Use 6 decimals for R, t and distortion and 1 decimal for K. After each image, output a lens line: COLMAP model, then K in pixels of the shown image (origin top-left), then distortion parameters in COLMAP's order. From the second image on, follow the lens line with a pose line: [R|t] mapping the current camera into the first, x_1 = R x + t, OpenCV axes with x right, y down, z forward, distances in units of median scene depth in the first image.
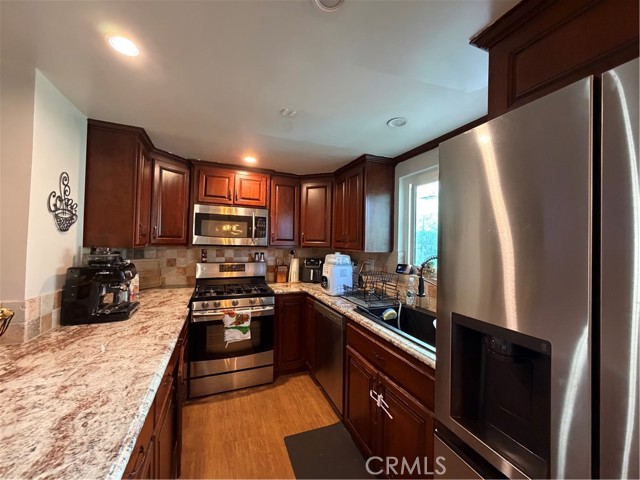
lens RADIAL K [[254.9, 0, 321.7], [0, 254.9, 240.8], [0, 0, 1]] dist [0.003256, -0.000817]
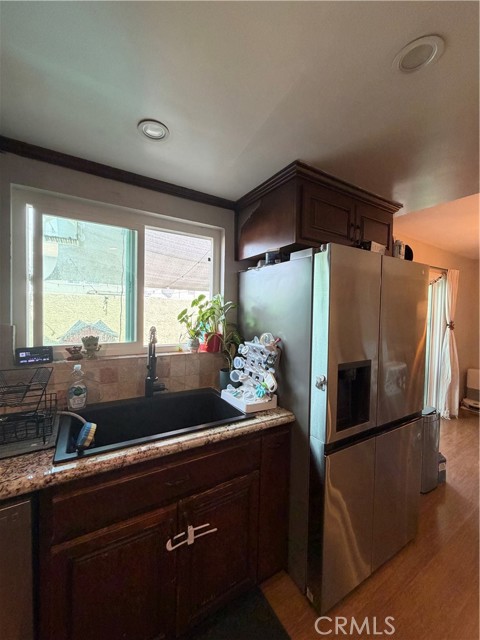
lens RADIAL K [[254.9, 0, 242.8], [0, 254.9, 319.1], [0, 0, 1]] dist [0.003256, -0.000817]
pose [[-0.158511, -0.057871, 0.985660, -0.273786], [-0.035105, 0.997980, 0.052949, -0.014557], [-0.986733, -0.026208, -0.160222, 0.572152]]
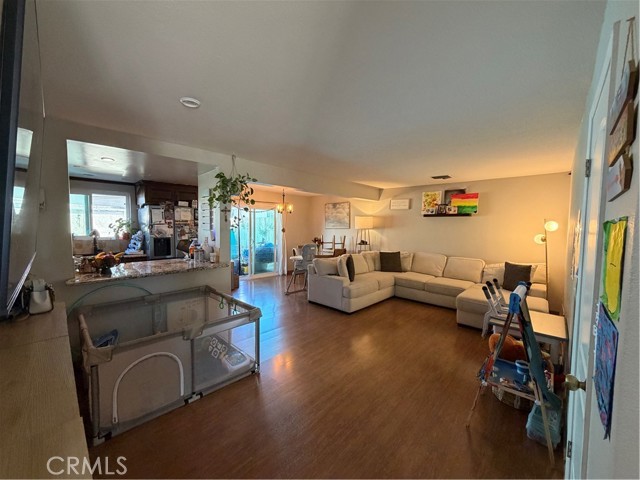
lens RADIAL K [[254.9, 0, 319.5], [0, 254.9, 238.9], [0, 0, 1]] dist [0.003256, -0.000817]
pose [[-0.410183, -0.072234, 0.909138, -1.919237], [-0.029853, 0.997388, 0.065777, -0.052000], [-0.911514, -0.000160, -0.411268, -0.006581]]
